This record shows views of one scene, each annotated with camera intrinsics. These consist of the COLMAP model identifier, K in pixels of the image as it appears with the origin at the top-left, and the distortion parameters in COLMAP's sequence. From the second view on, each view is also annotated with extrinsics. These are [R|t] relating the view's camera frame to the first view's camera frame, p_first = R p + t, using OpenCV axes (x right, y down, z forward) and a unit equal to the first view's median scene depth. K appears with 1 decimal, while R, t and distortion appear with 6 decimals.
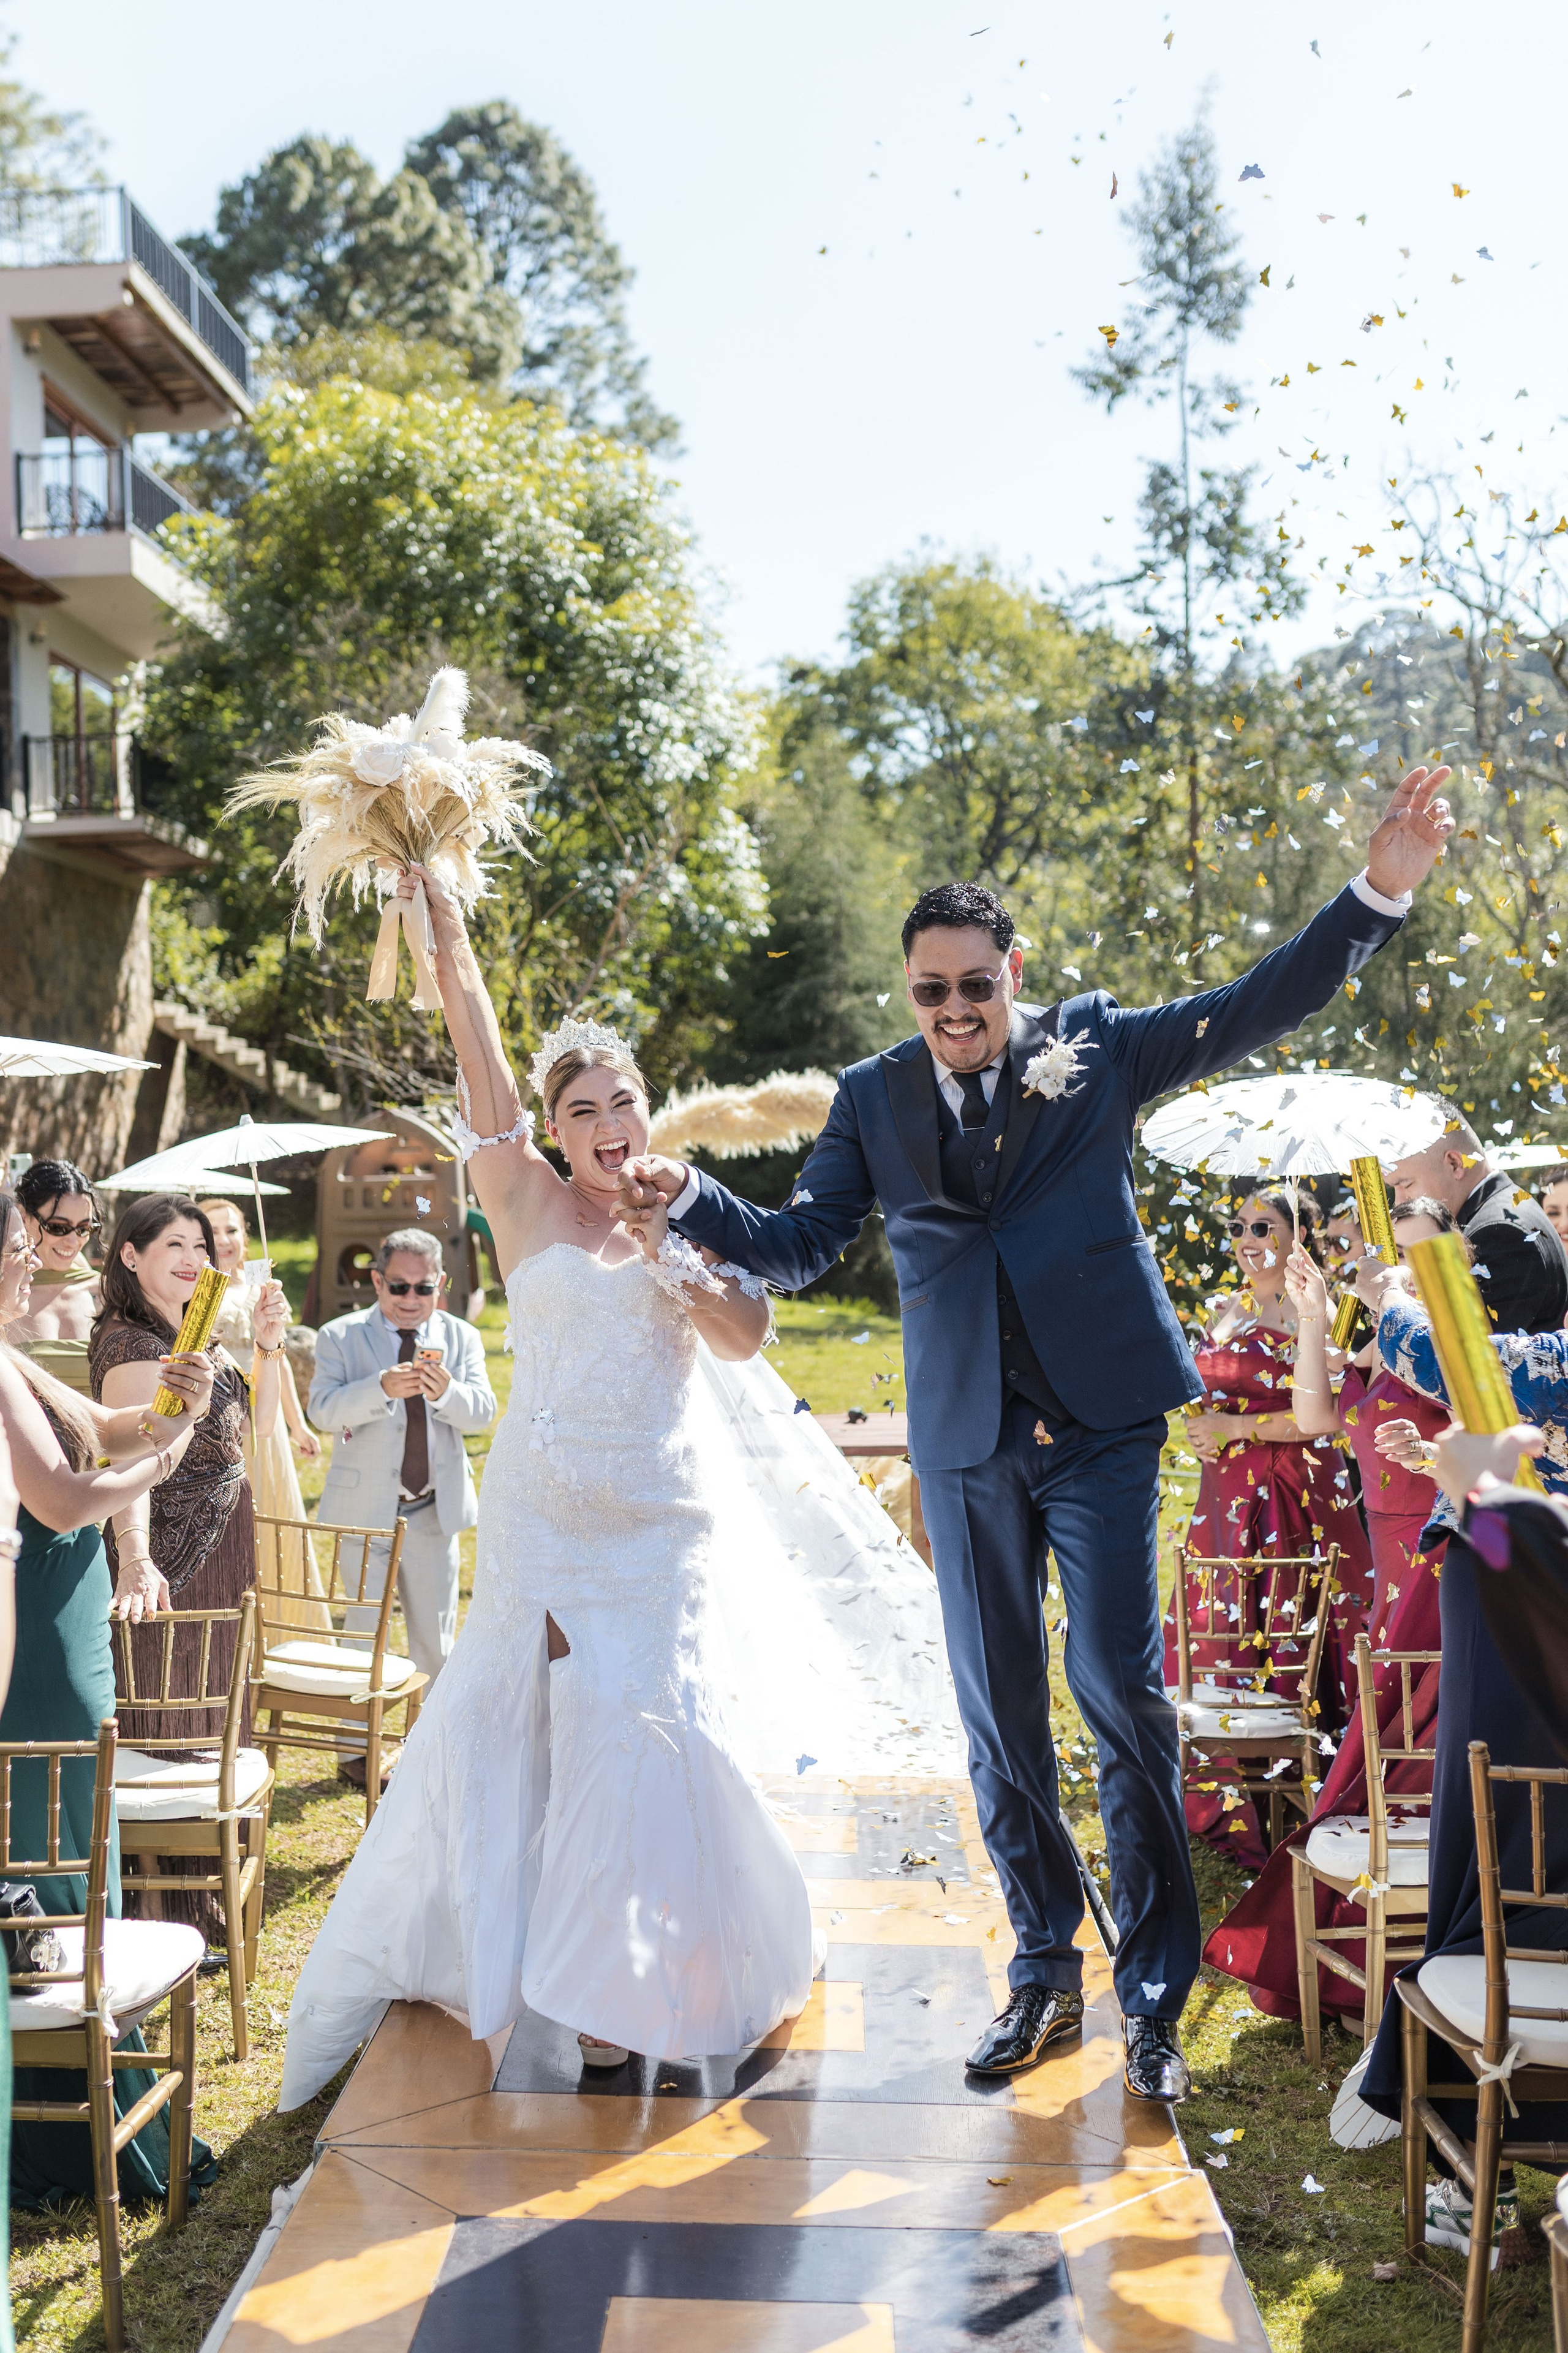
lens RADIAL K [[2360.4, 0, 784.0], [0, 2360.4, 1176.5], [0, 0, 1]] dist [-0.002001, 0.000358]
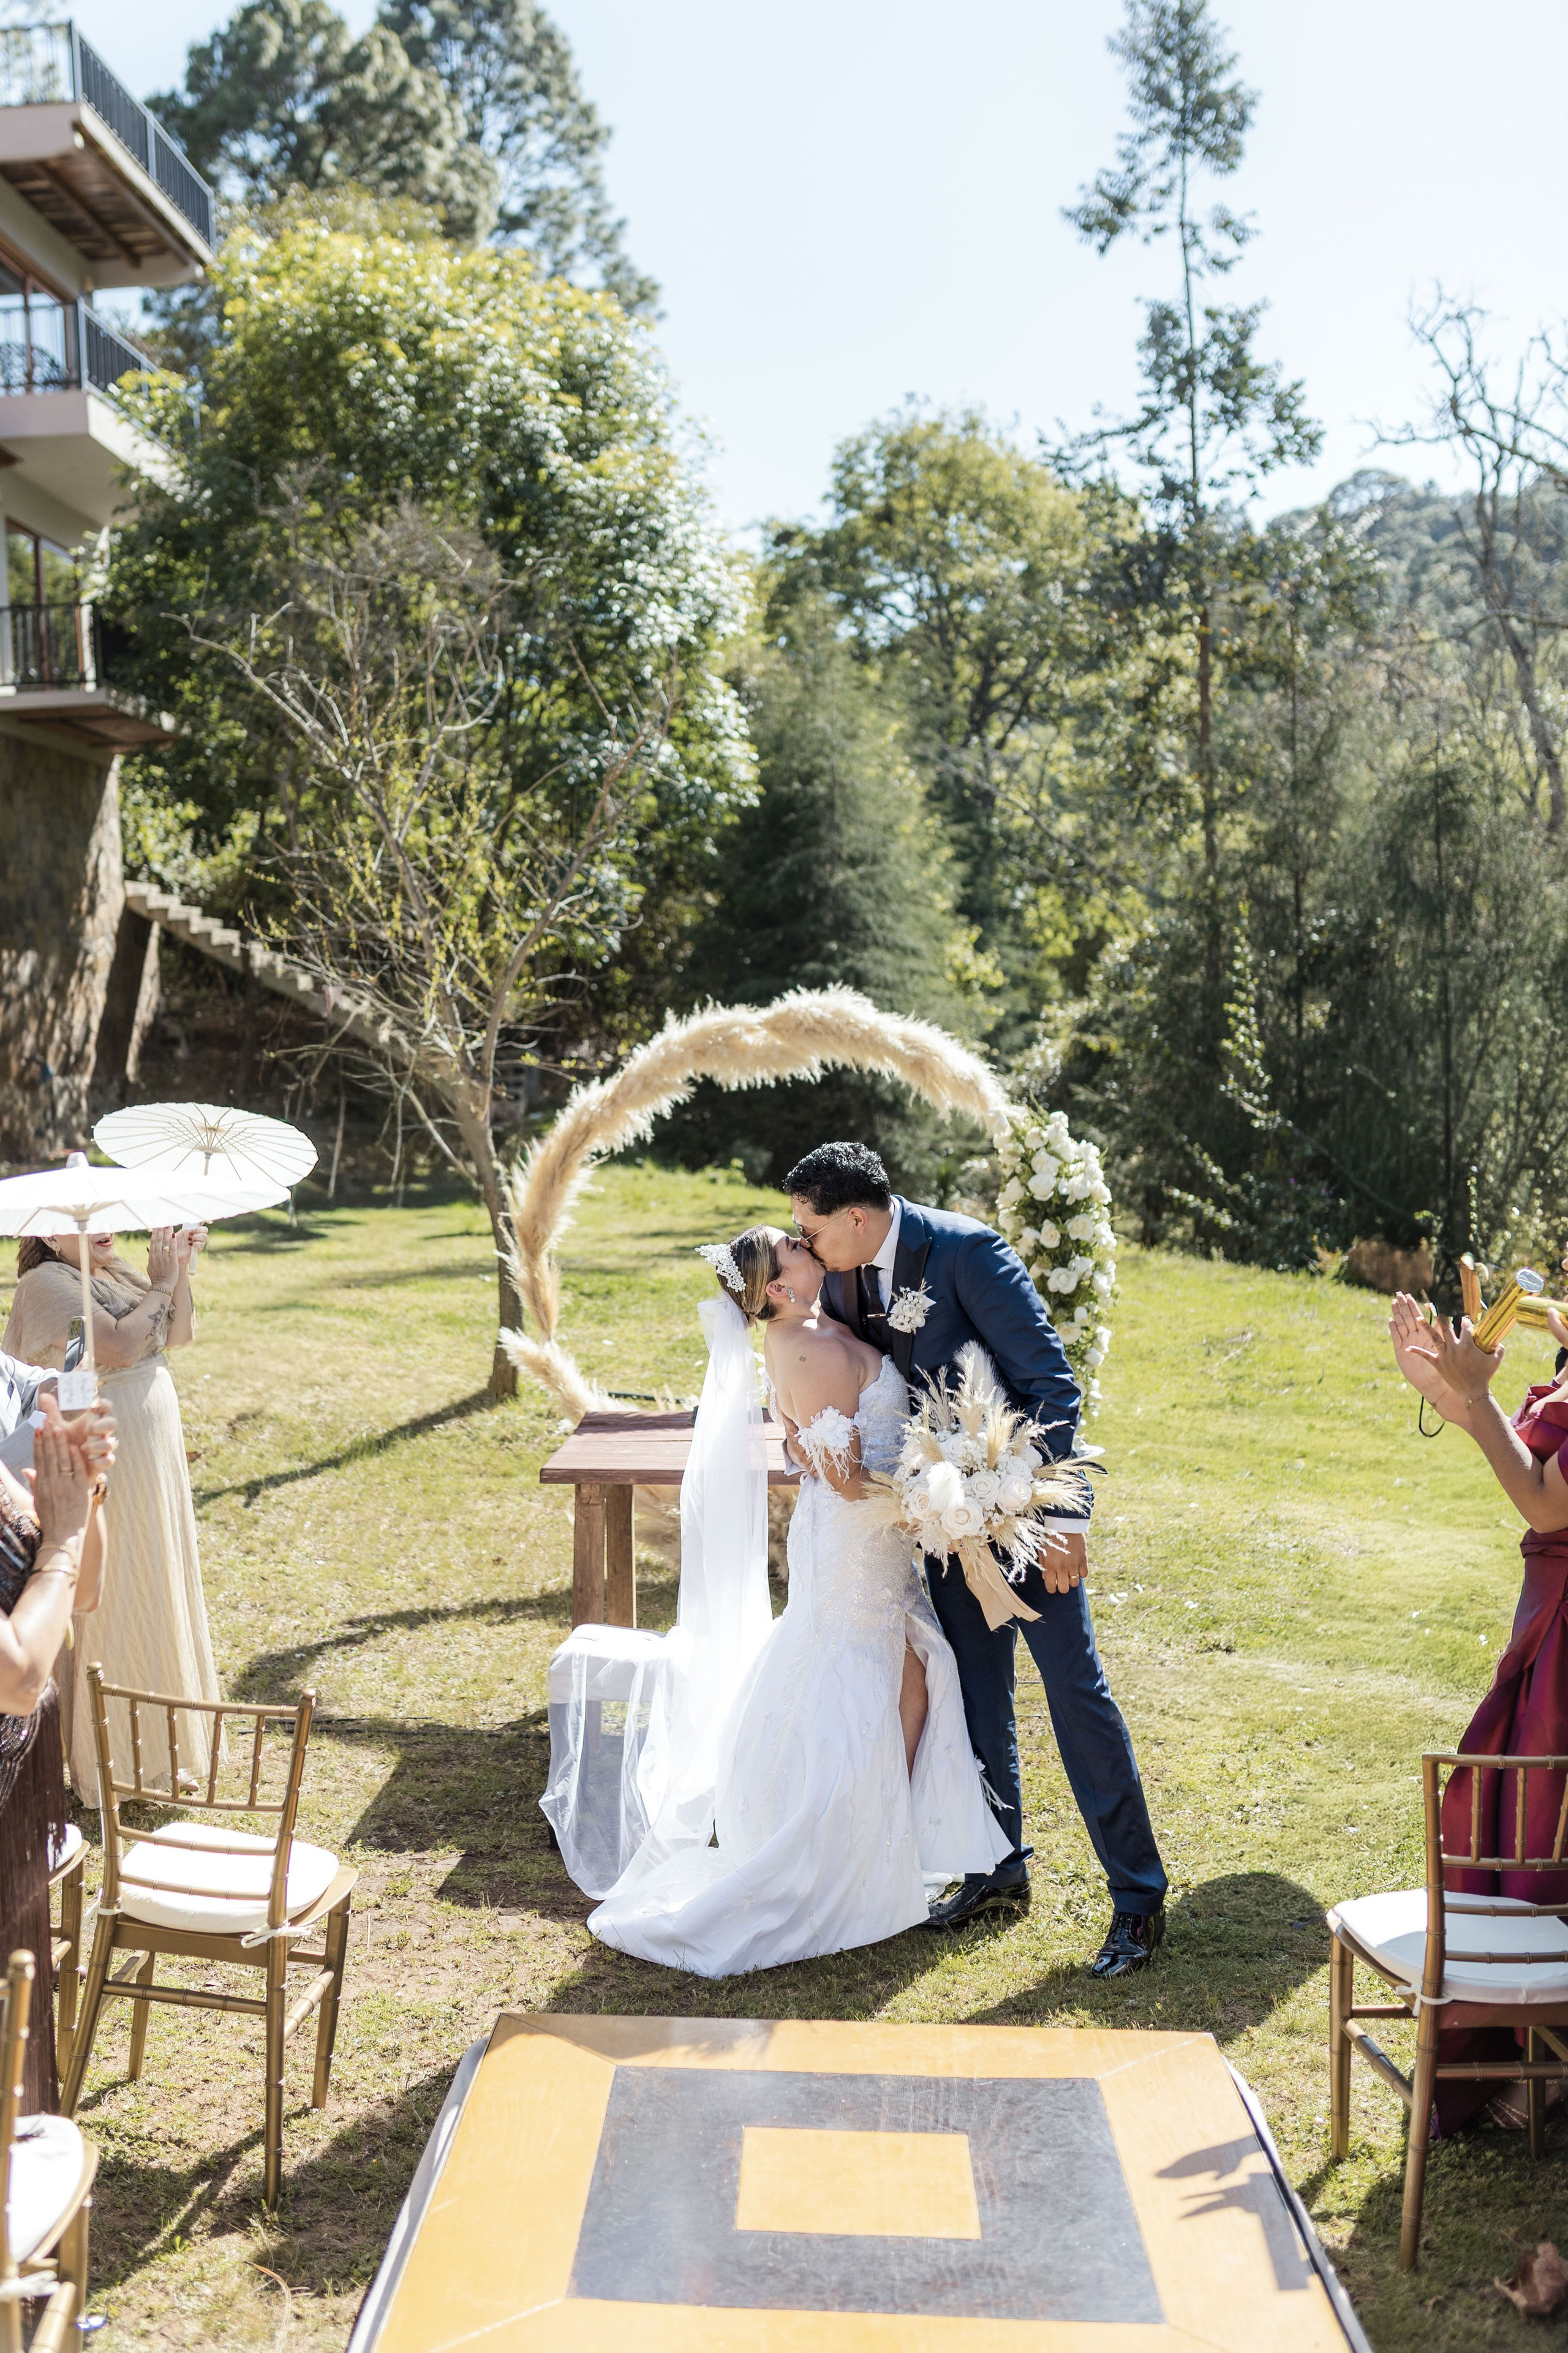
lens RADIAL K [[1879.2, 0, 719.5], [0, 1879.2, 1037.4], [0, 0, 1]] dist [0.002523, 0.000157]
pose [[0.999928, -0.009050, -0.007878, -0.017326], [0.009315, 0.999366, 0.034364, -0.034590], [0.007562, -0.034435, 0.999378, 0.229607]]
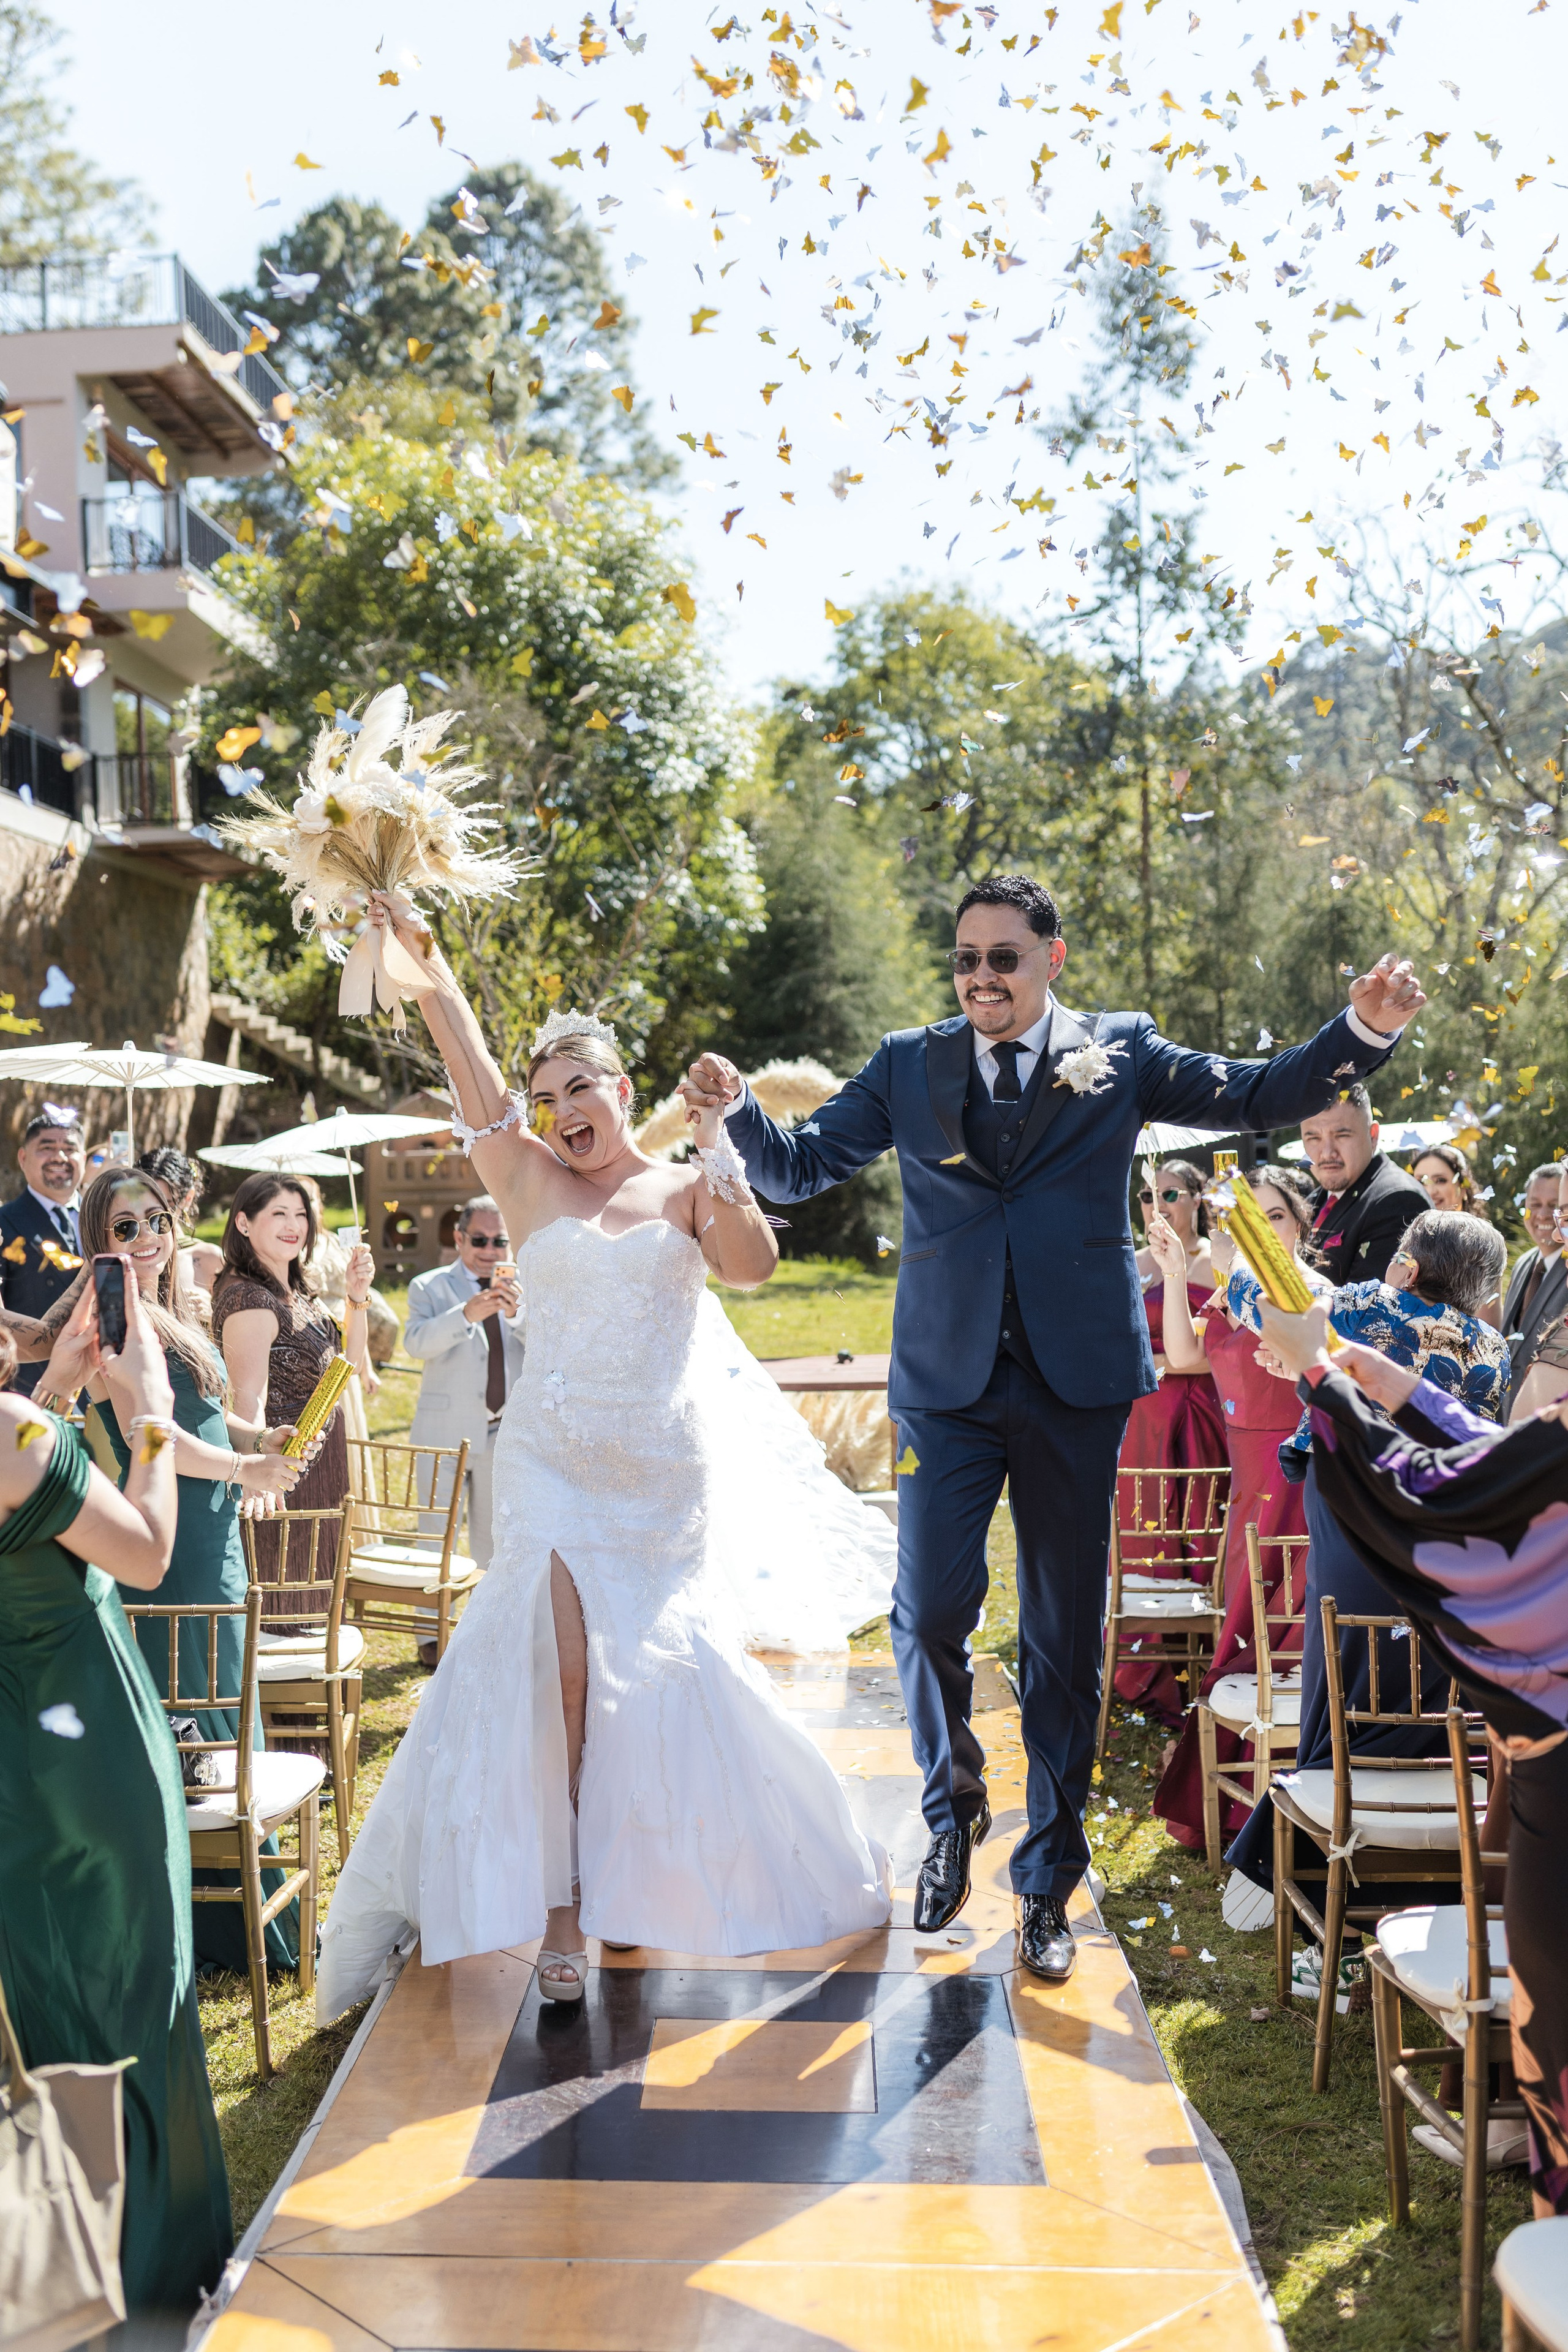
lens RADIAL K [[2298.1, 0, 798.5], [0, 2298.1, 1200.2], [0, 0, 1]] dist [-0.004335, -0.002106]
pose [[0.999945, -0.004132, 0.009683, -0.001636], [0.003893, 0.999691, 0.024570, -0.002722], [-0.009781, -0.024531, 0.999651, -0.085160]]
